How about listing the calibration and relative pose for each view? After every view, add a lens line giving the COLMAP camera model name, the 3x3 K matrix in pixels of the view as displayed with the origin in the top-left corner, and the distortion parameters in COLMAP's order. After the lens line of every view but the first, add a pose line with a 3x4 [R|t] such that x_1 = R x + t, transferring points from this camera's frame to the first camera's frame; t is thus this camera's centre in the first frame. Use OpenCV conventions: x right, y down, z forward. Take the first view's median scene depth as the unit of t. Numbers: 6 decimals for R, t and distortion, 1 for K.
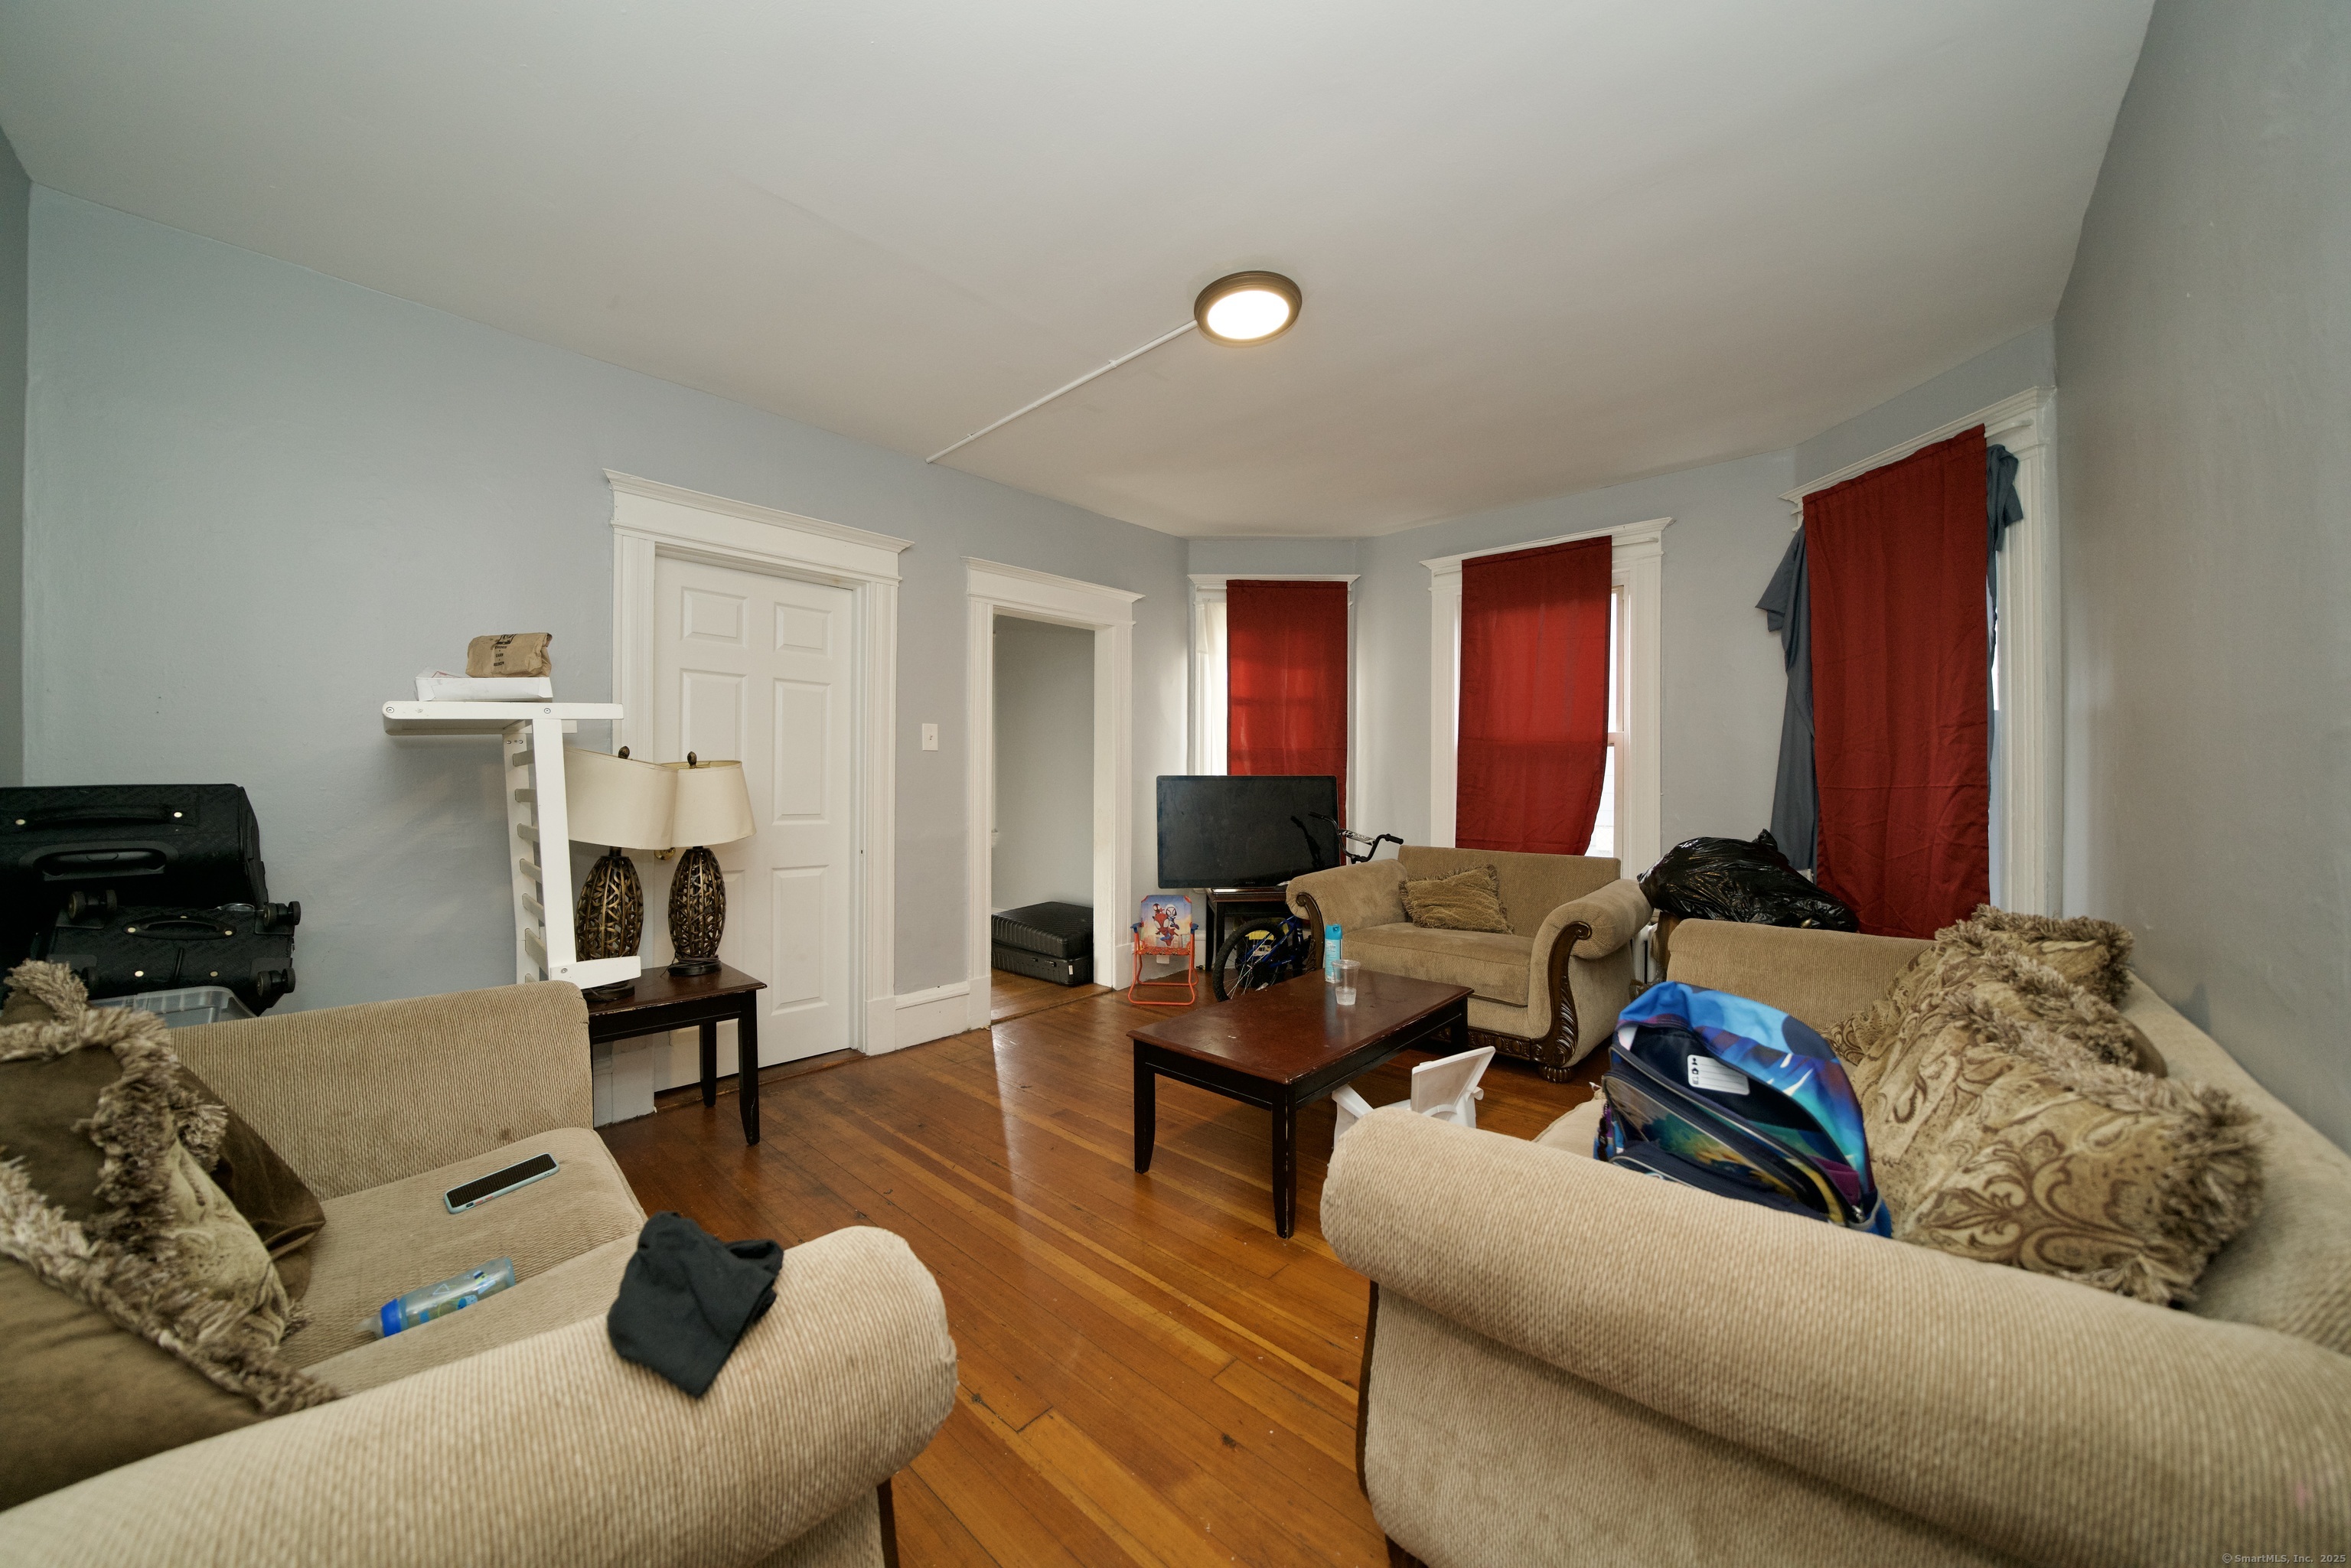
lens RADIAL K [[810.3, 0, 1161.2], [0, 810.3, 785.8], [0, 0, 1]] dist [-0.020142, -0.000143]
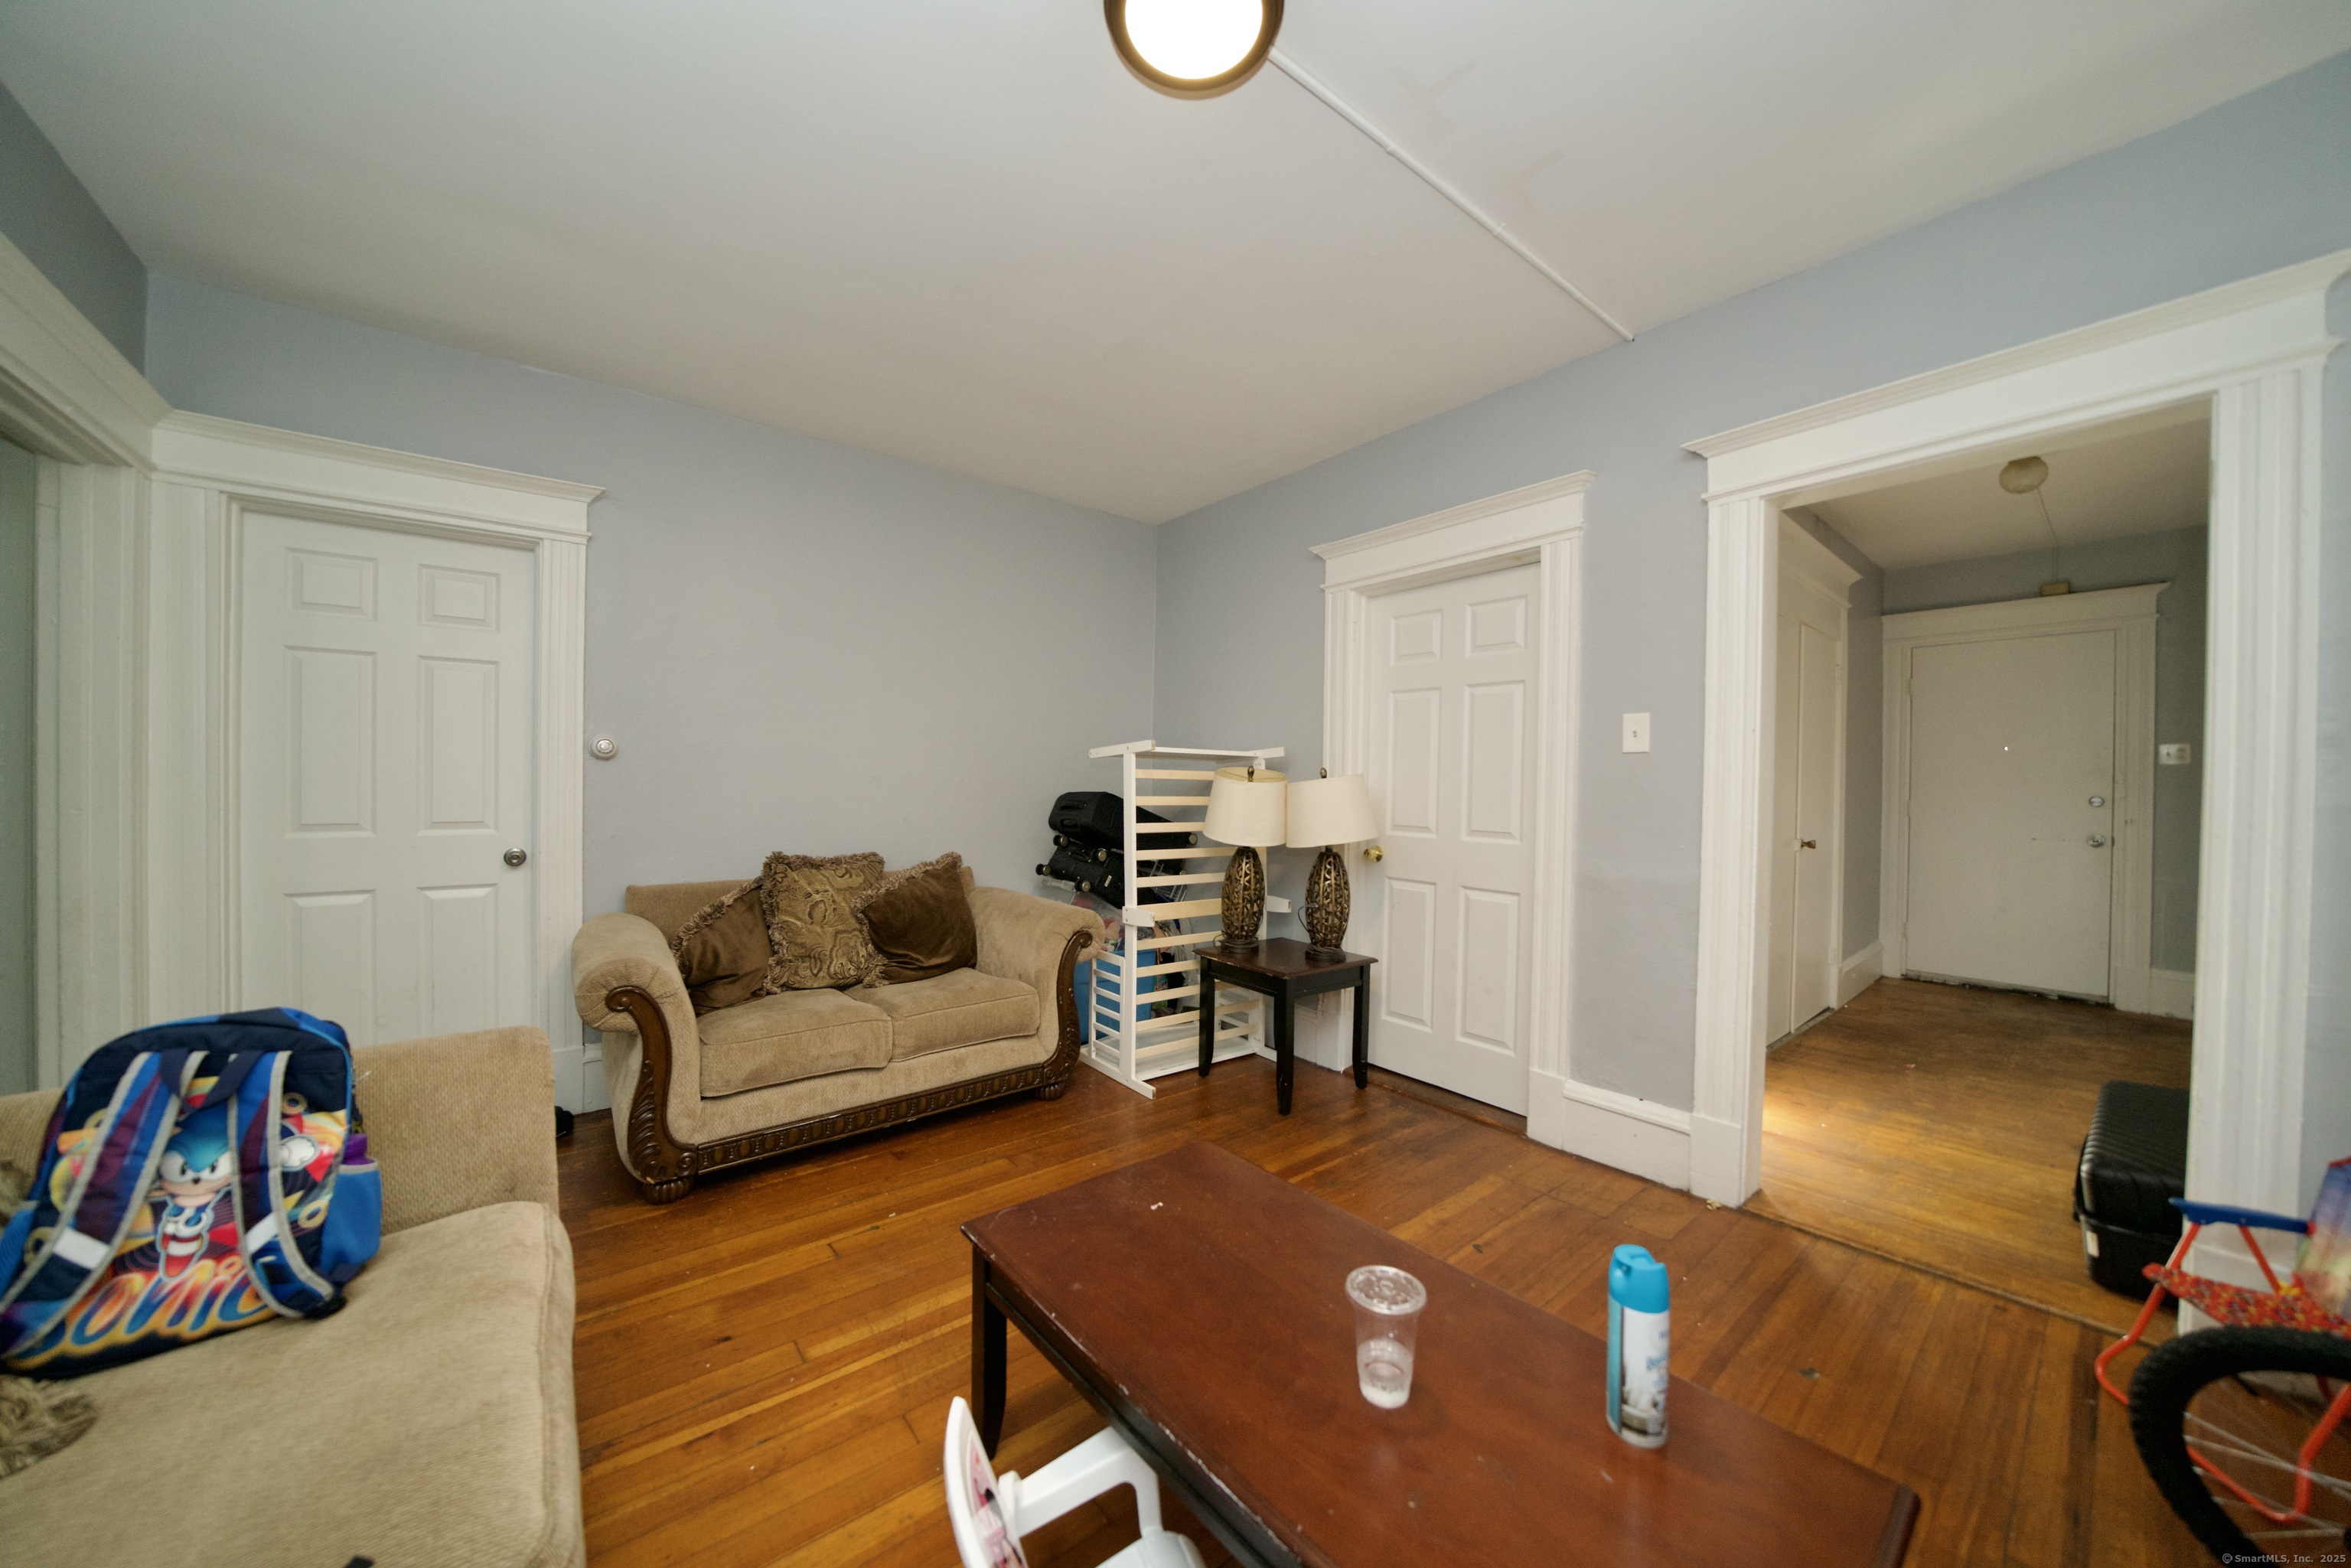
lens RADIAL K [[810.3, 0, 1162.6], [0, 810.3, 783.4], [0, 0, 1]] dist [-0.020142, -0.000143]
pose [[-0.158566, 0.004710, -0.987337, 0.501625], [-0.009703, 0.999933, 0.006328, -0.019179], [0.987301, 0.010584, -0.158510, 0.783519]]
